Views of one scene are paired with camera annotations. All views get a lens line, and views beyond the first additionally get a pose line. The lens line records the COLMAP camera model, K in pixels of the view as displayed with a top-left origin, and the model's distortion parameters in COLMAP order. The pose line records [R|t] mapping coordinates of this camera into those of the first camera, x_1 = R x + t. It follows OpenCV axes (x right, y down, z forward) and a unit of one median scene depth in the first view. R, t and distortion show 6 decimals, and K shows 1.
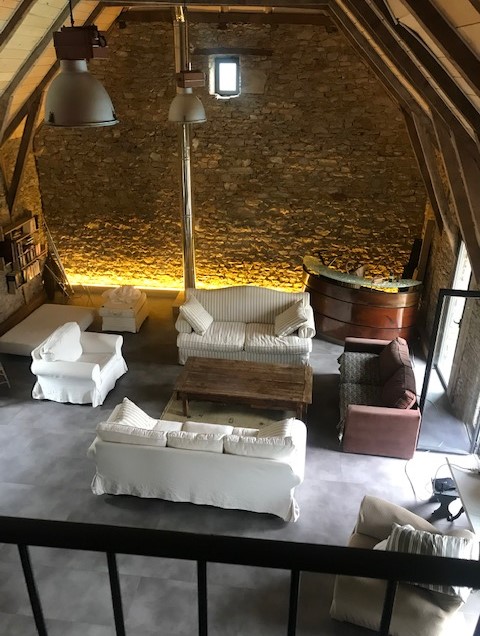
lens RADIAL K [[528.5, 0, 240.9], [0, 528.5, 315.1], [0, 0, 1]] dist [0.010517, 0.009797]
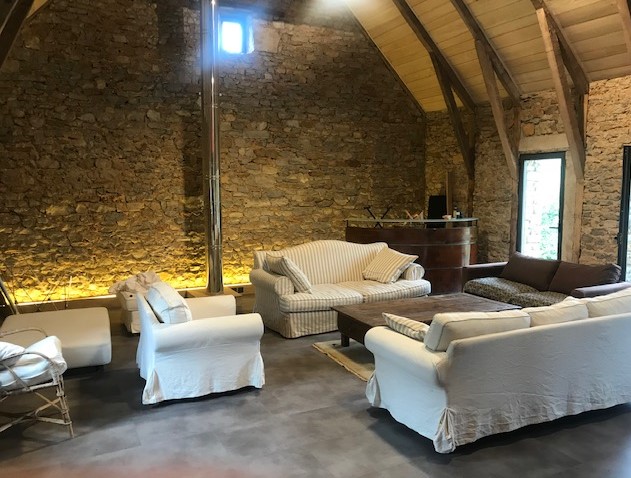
lens RADIAL K [[524.3, 0, 317.4], [0, 524.3, 243.1], [0, 0, 1]] dist [0.010517, 0.009797]
pose [[0.835415, -0.069212, 0.545244, -0.388299], [0.240353, 0.938159, -0.249177, 0.132369], [-0.494279, 0.339217, 0.800387, 0.303871]]
